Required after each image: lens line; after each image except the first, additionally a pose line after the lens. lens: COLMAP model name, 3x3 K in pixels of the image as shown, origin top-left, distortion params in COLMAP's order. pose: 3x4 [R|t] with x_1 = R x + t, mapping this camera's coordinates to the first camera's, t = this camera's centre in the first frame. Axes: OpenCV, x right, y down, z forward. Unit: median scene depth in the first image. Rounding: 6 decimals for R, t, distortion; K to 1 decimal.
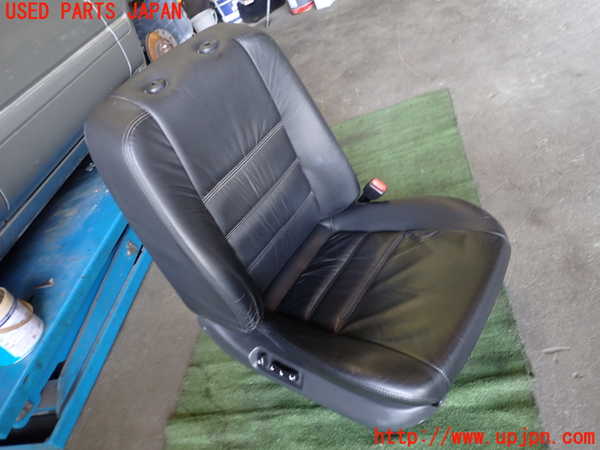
lens RADIAL K [[439.6, 0, 297.4], [0, 439.6, 226.2], [0, 0, 1]] dist [0.002217, 0.000173]
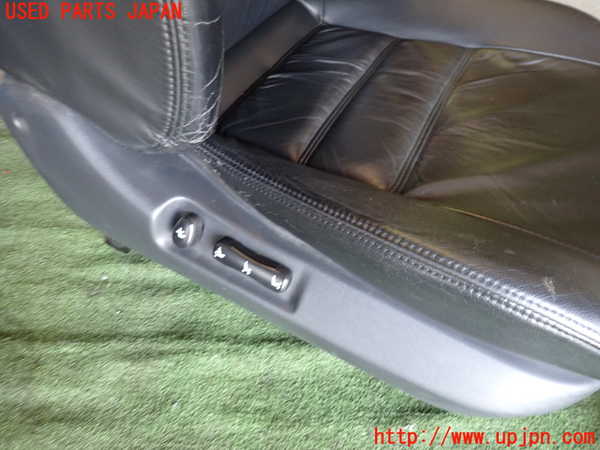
lens RADIAL K [[439.6, 0, 297.4], [0, 439.6, 226.2], [0, 0, 1]] dist [0.002217, 0.000173]
pose [[0.877539, 0.166210, 0.449777, -0.160375], [-0.252325, 0.957695, 0.138393, 0.207895], [-0.407747, -0.234935, 0.882354, 0.575674]]
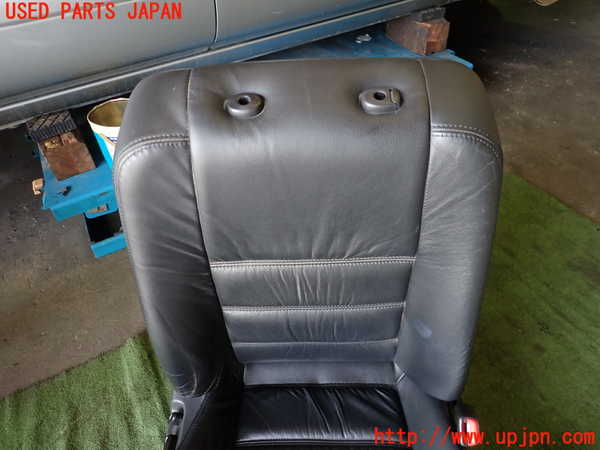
lens RADIAL K [[439.7, 0, 293.0], [0, 439.7, 224.5], [0, 0, 1]] dist [0.001545, 0.002414]
pose [[0.557553, 0.767612, -0.316080, 0.024002], [-0.633225, 0.639474, 0.436003, -0.409913], [0.536806, -0.042945, 0.842612, 0.408559]]
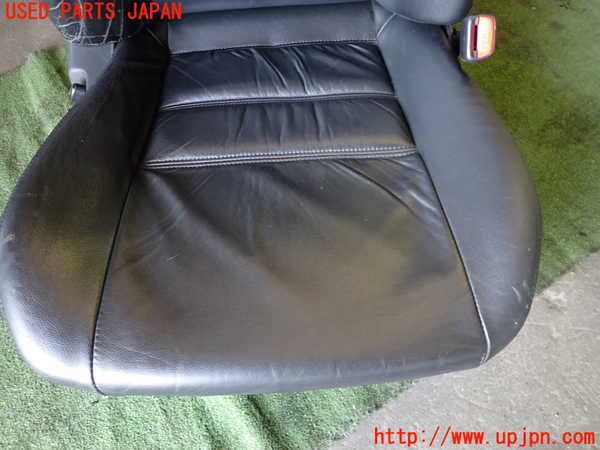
lens RADIAL K [[439.6, 0, 297.4], [0, 439.6, 226.2], [0, 0, 1]] dist [0.002217, 0.000173]
pose [[0.606981, 0.794716, -0.000726, 0.236741], [-0.635296, 0.485768, 0.600357, -0.155905], [0.477466, -0.363944, 0.799732, 0.557607]]
